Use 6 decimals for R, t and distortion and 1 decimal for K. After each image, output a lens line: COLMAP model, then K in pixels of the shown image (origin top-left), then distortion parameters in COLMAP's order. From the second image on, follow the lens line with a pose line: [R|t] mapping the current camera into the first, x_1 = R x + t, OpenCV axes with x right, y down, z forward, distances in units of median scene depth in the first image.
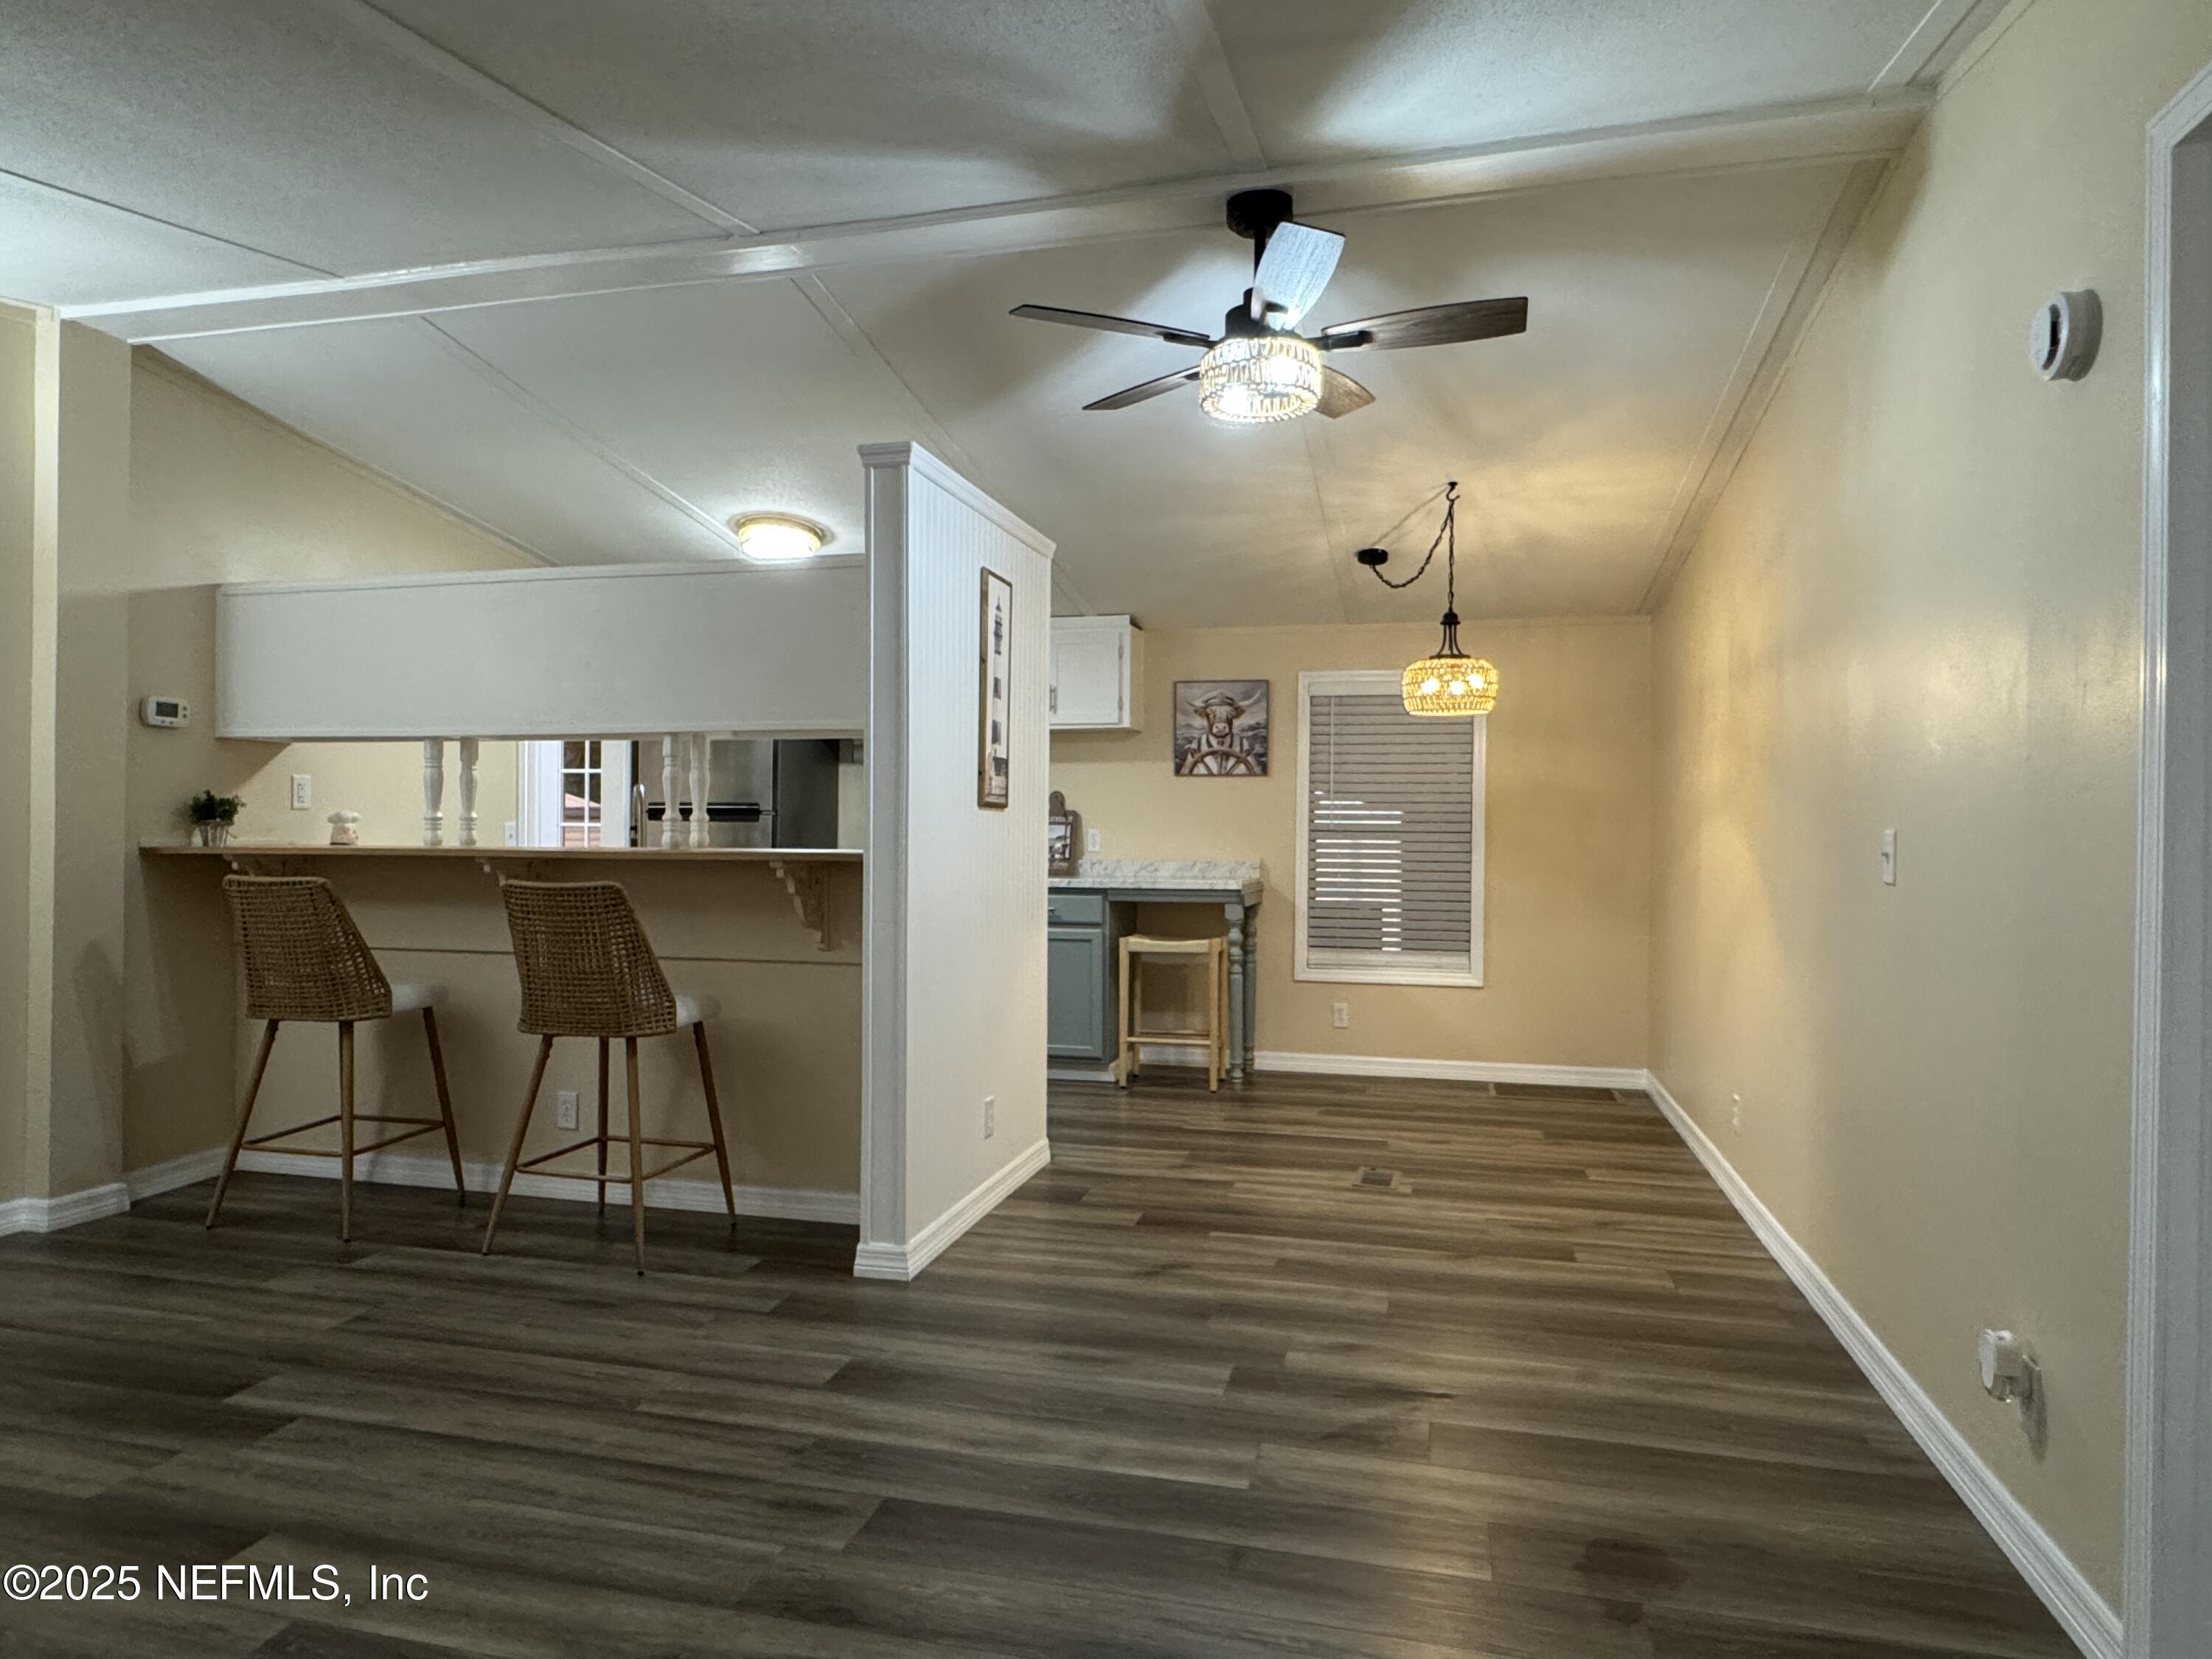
lens RADIAL K [[1343.4, 0, 1094.5], [0, 1343.4, 830.1], [0, 0, 1]] dist [0.003857, -0.001981]
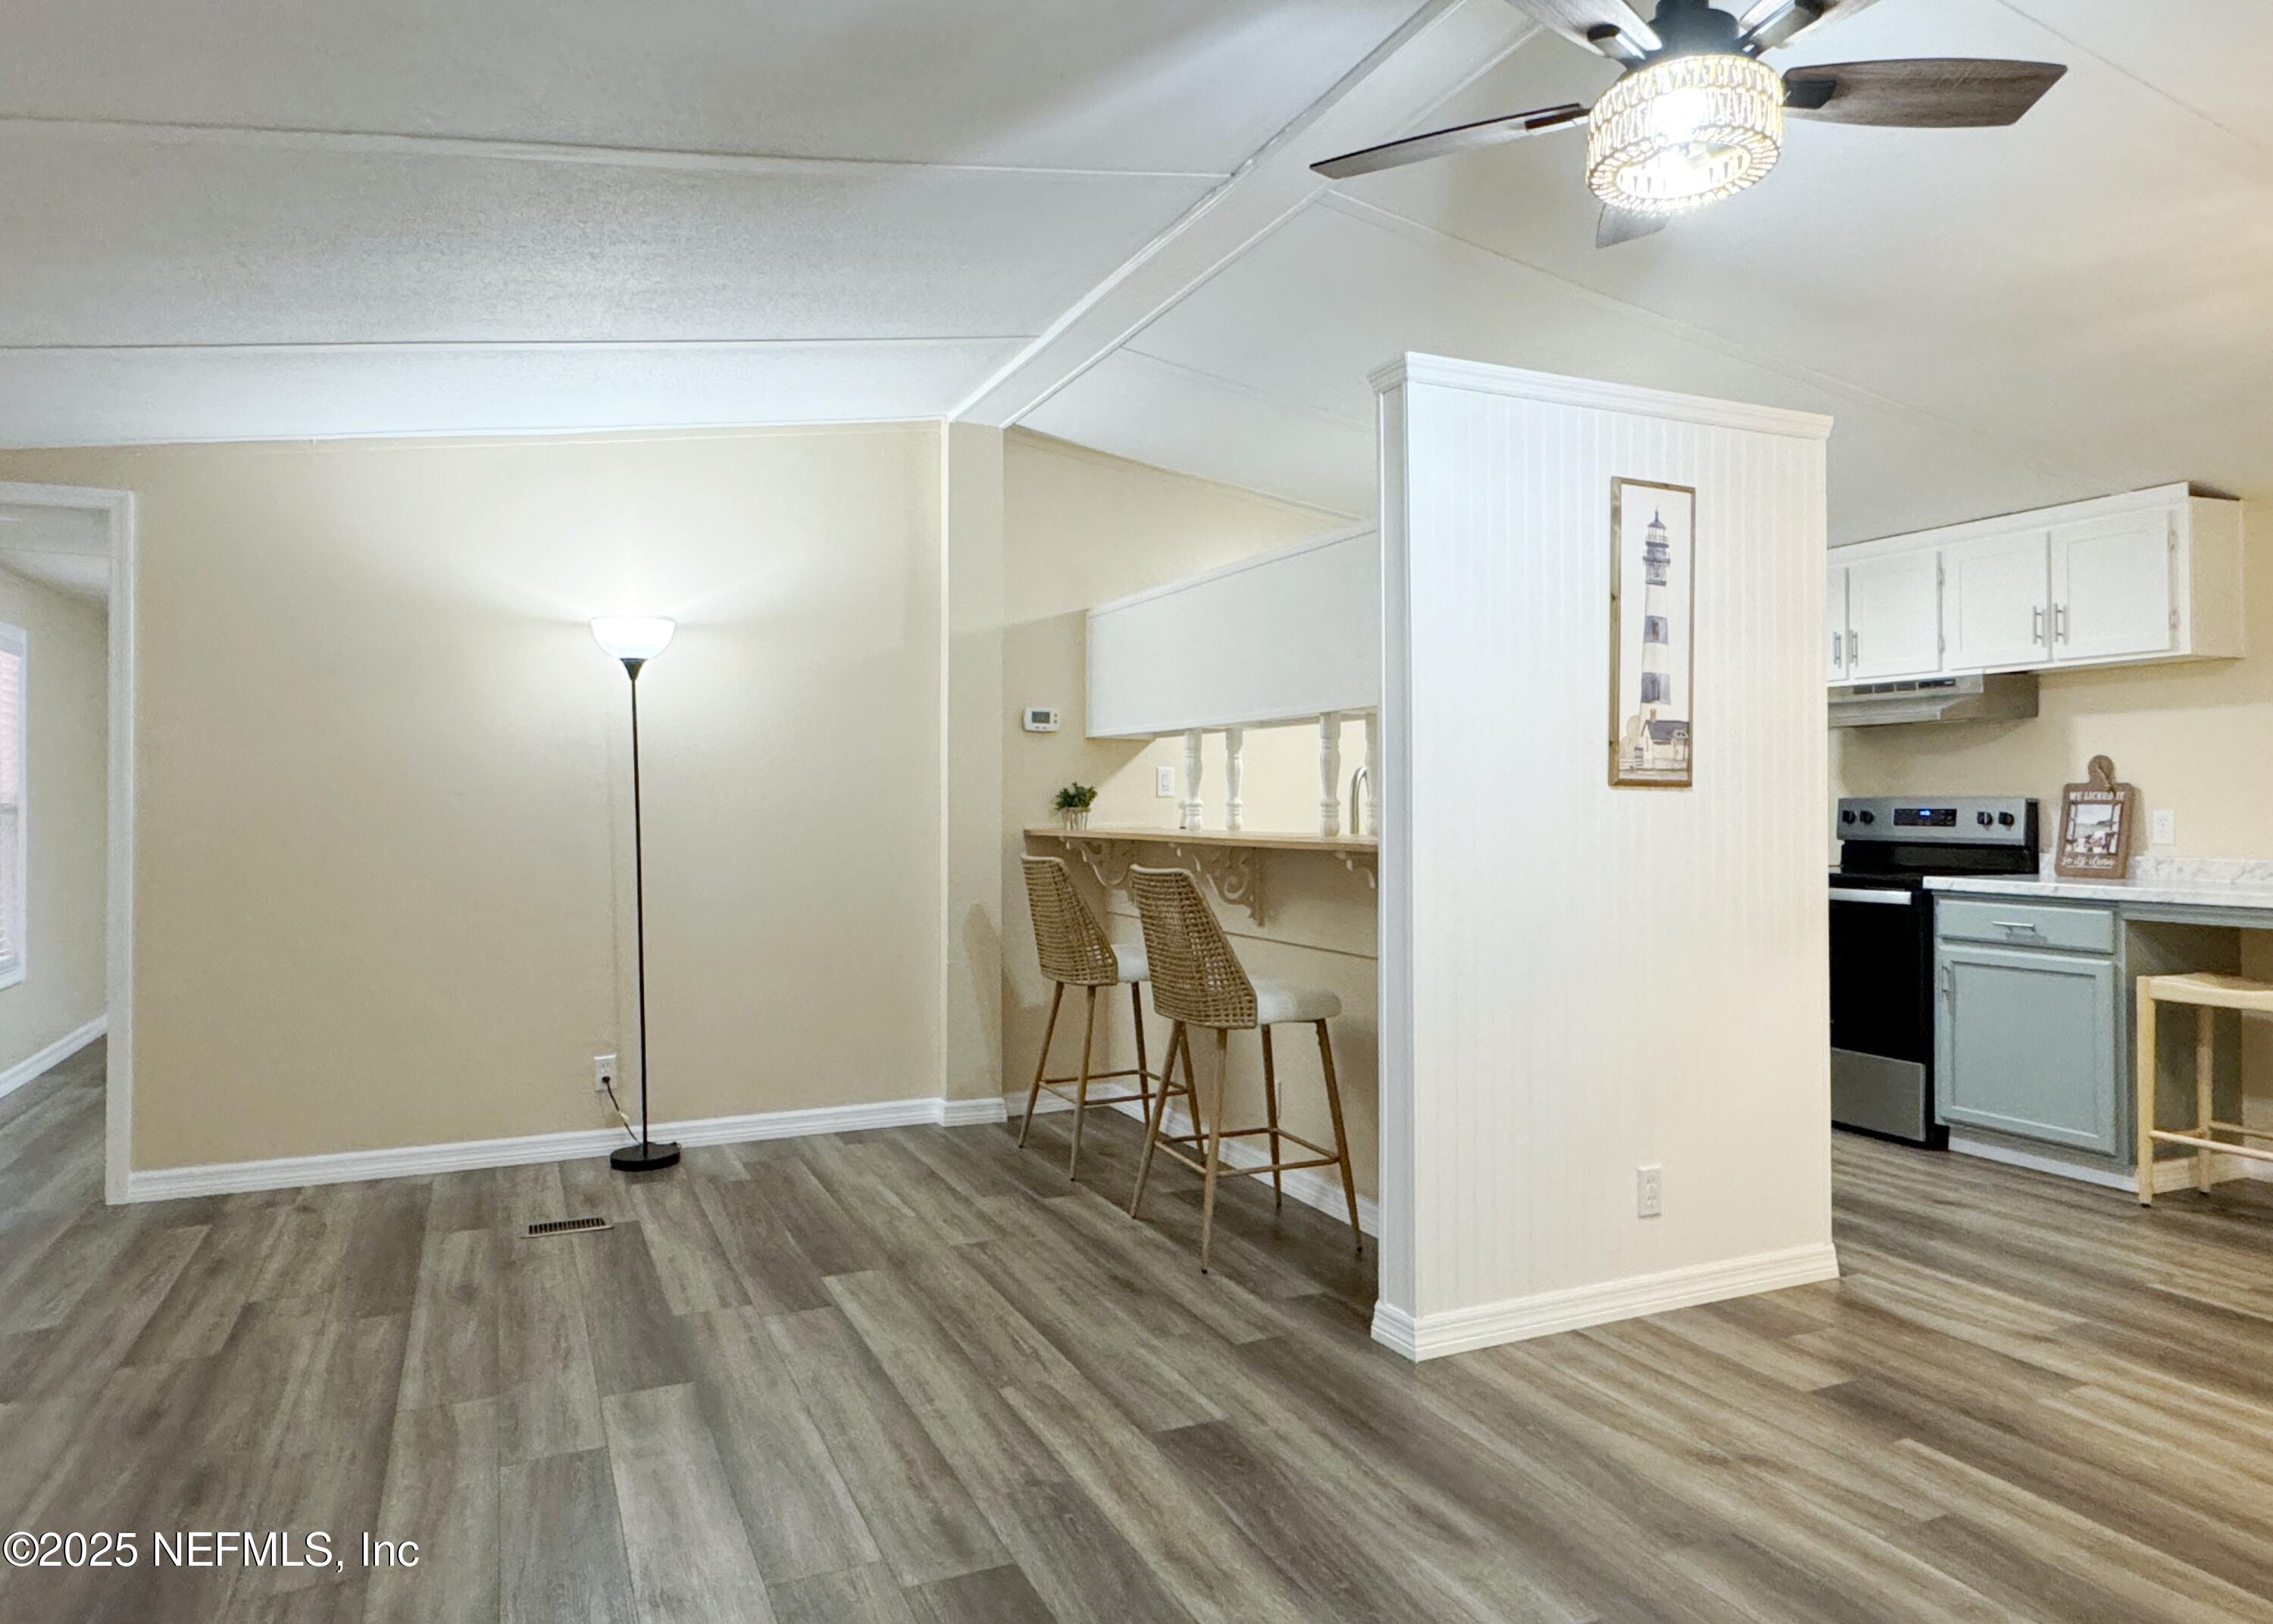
lens RADIAL K [[1406.0, 0, 1127.7], [0, 1406.0, 791.3], [0, 0, 1]] dist [0.002311, -0.001154]
pose [[0.623295, -0.014257, -0.781857, 0.380042], [0.004065, 0.999879, -0.014993, -0.003333], [0.781976, 0.006167, 0.623278, 0.280196]]
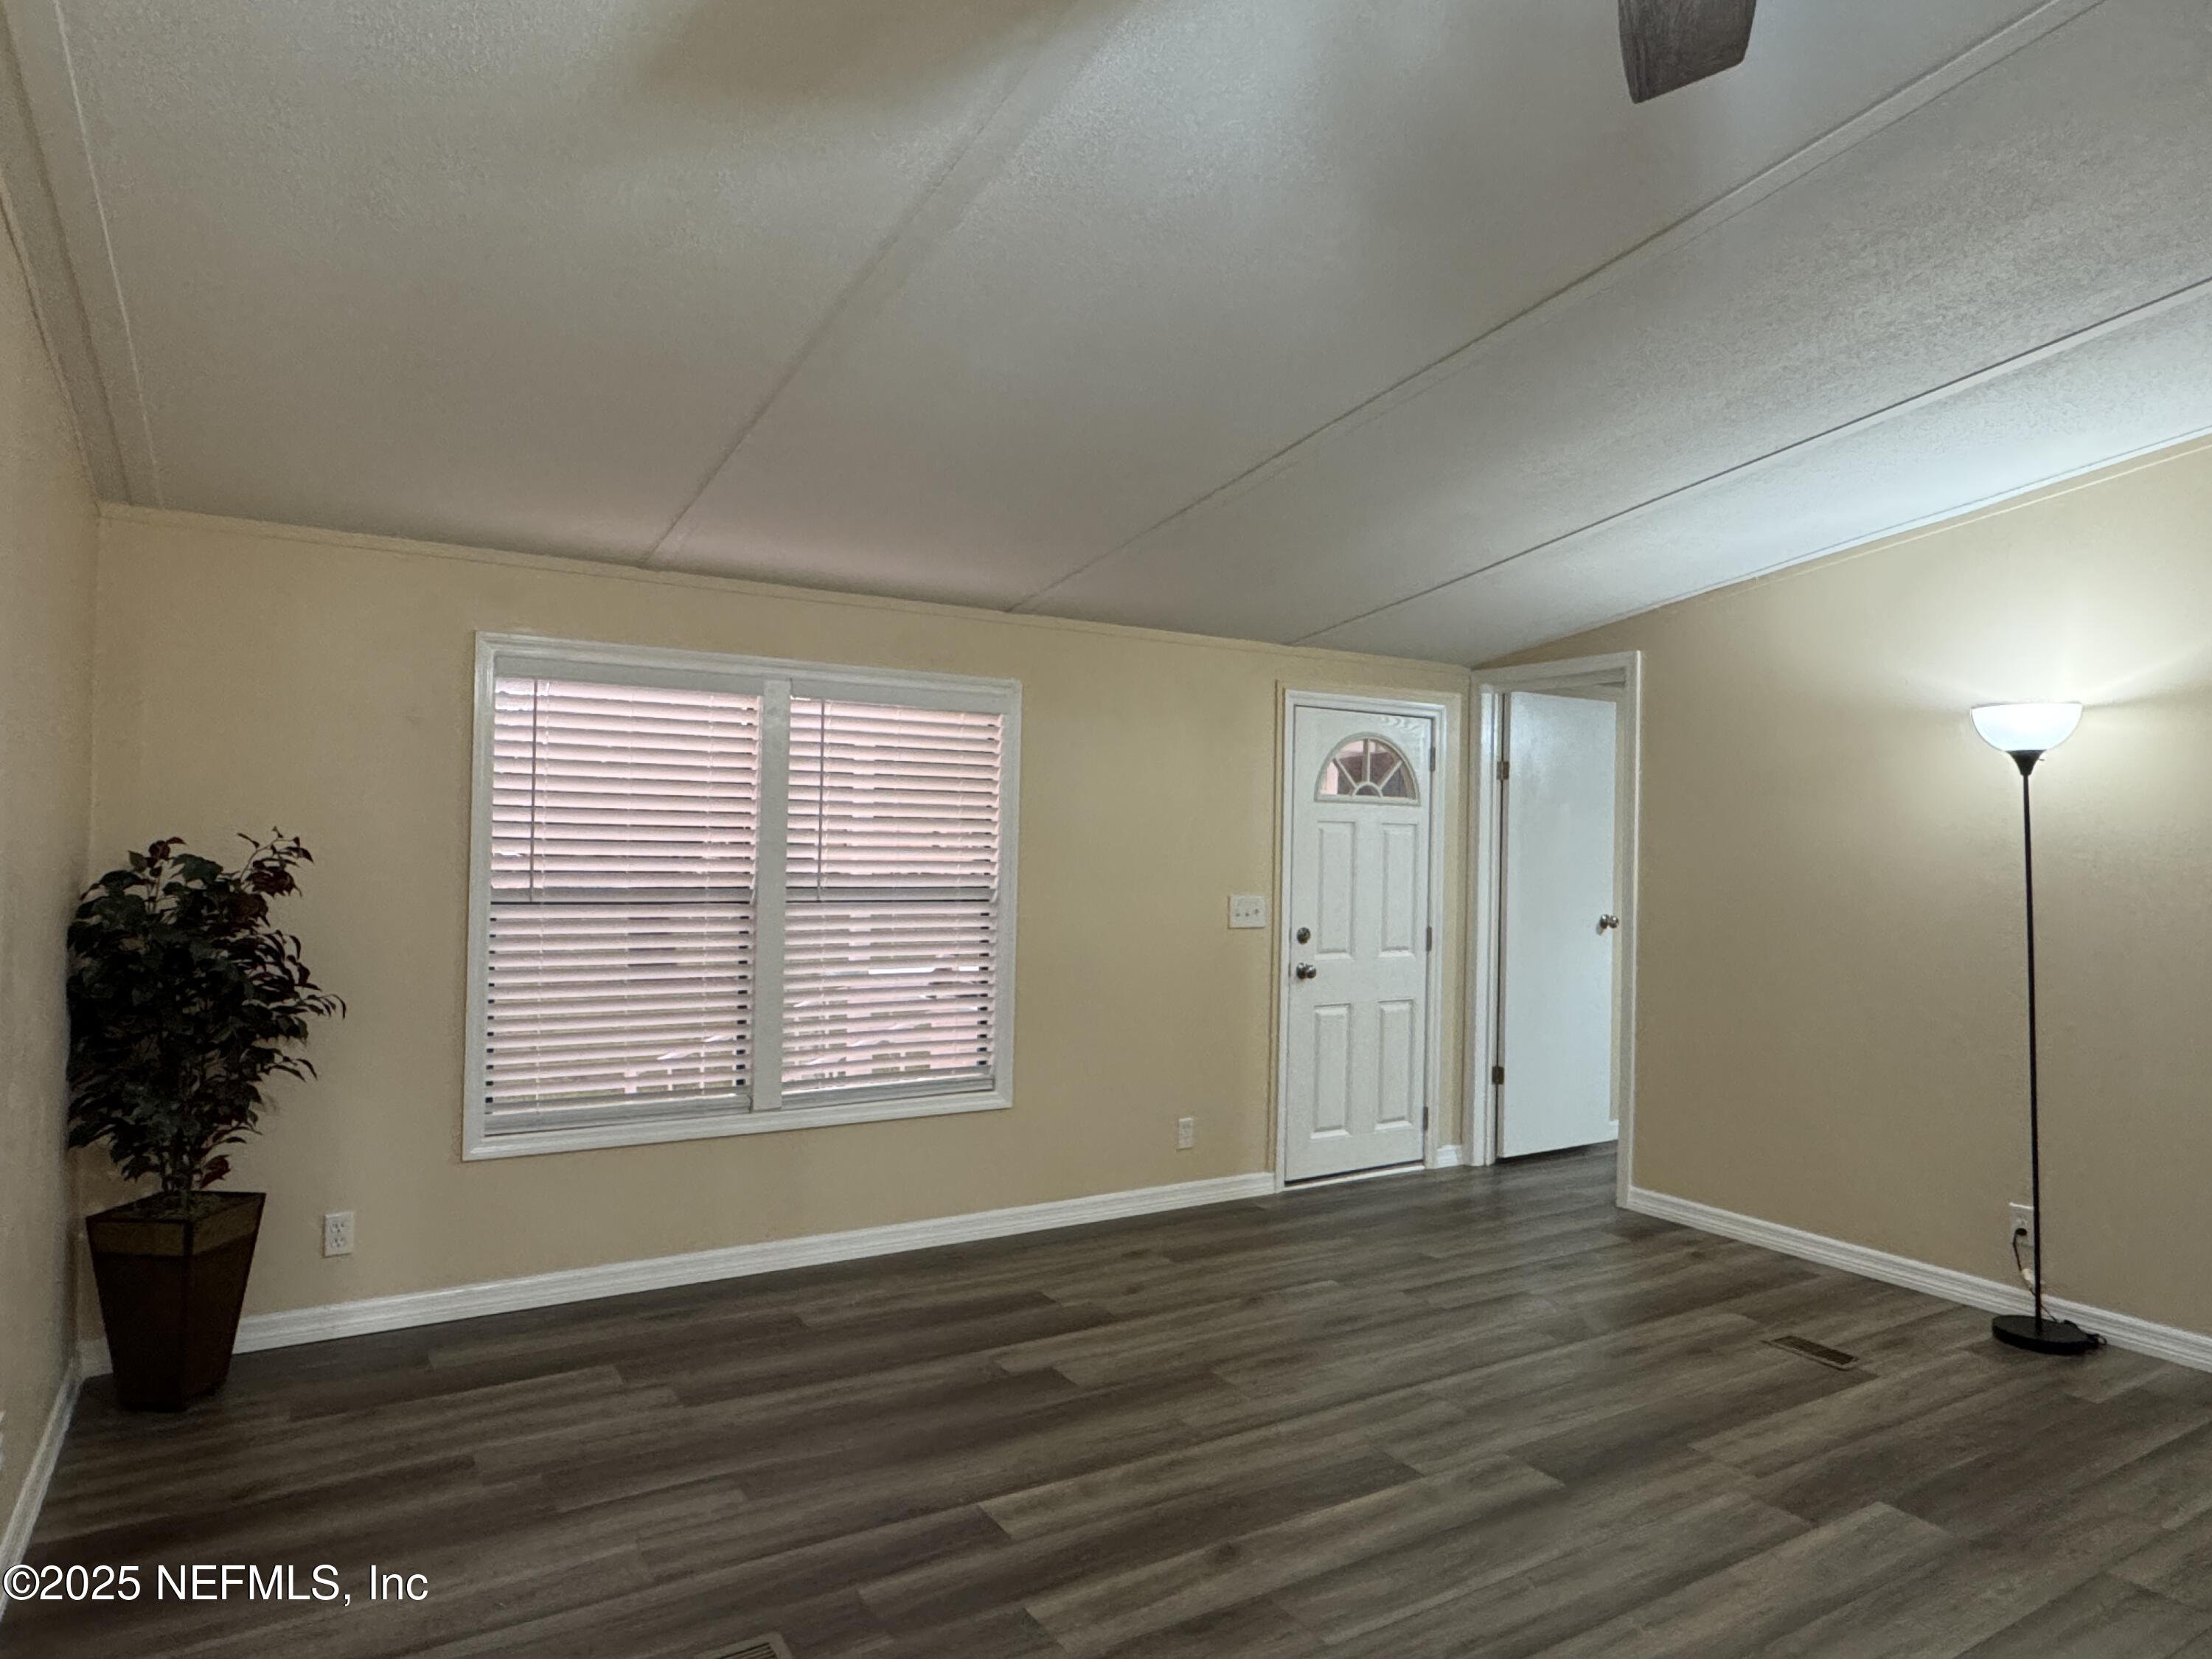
lens RADIAL K [[1343.4, 0, 1087.3], [0, 1343.4, 844.2], [0, 0, 1]] dist [0.003857, -0.001981]
pose [[-0.703584, -0.014817, -0.710457, 0.370356], [-0.021061, 0.999778, 0.000006, -0.051435], [0.710300, 0.014967, -0.703740, 0.889052]]
